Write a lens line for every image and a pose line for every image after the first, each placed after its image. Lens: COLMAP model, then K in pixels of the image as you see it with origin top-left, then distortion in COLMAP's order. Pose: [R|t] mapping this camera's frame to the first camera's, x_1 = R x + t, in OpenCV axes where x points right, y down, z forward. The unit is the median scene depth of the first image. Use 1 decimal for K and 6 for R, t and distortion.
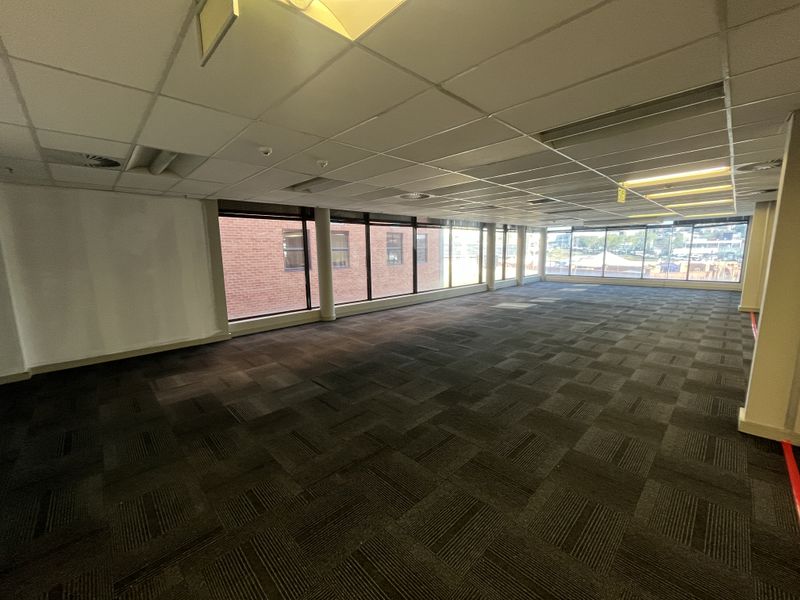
lens RADIAL K [[323.5, 0, 394.7], [0, 323.5, 297.4], [0, 0, 1]] dist [-0.000139, 0.000034]
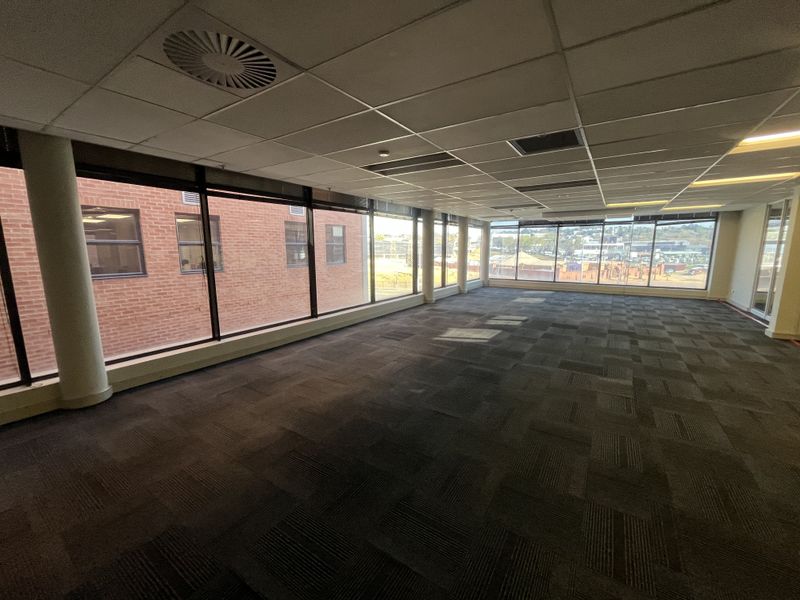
lens RADIAL K [[323.5, 0, 397.1], [0, 323.5, 301.5], [0, 0, 1]] dist [-0.000139, 0.000034]
pose [[0.975913, -0.021852, 0.217062, 0.067944], [0.017821, 0.999631, 0.020513, -0.041148], [-0.217430, -0.016150, 0.975942, 0.301146]]
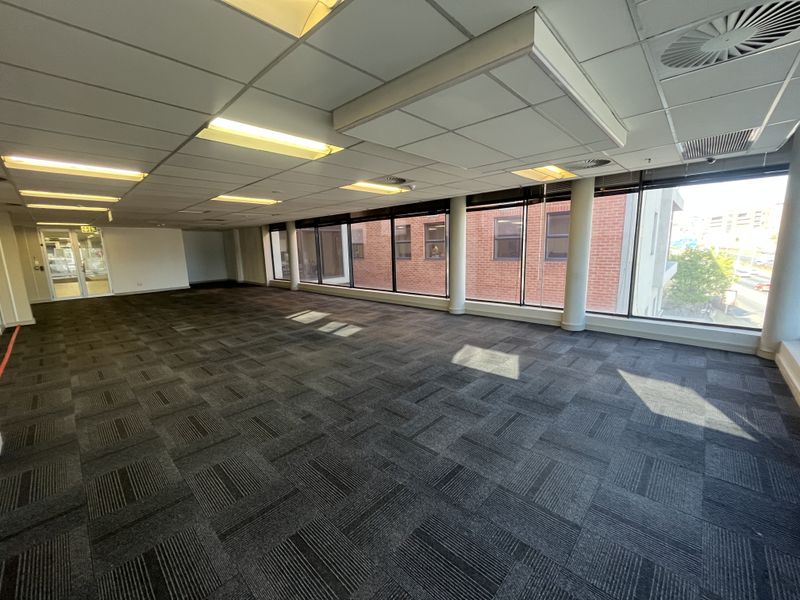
lens RADIAL K [[323.5, 0, 398.6], [0, 323.5, 300.5], [0, 0, 1]] dist [-0.000139, 0.000034]
pose [[0.054689, 0.188966, -0.980460, 0.768365], [-0.114802, 0.976607, 0.181820, -0.125159], [0.991882, 0.102616, 0.075103, 0.753179]]
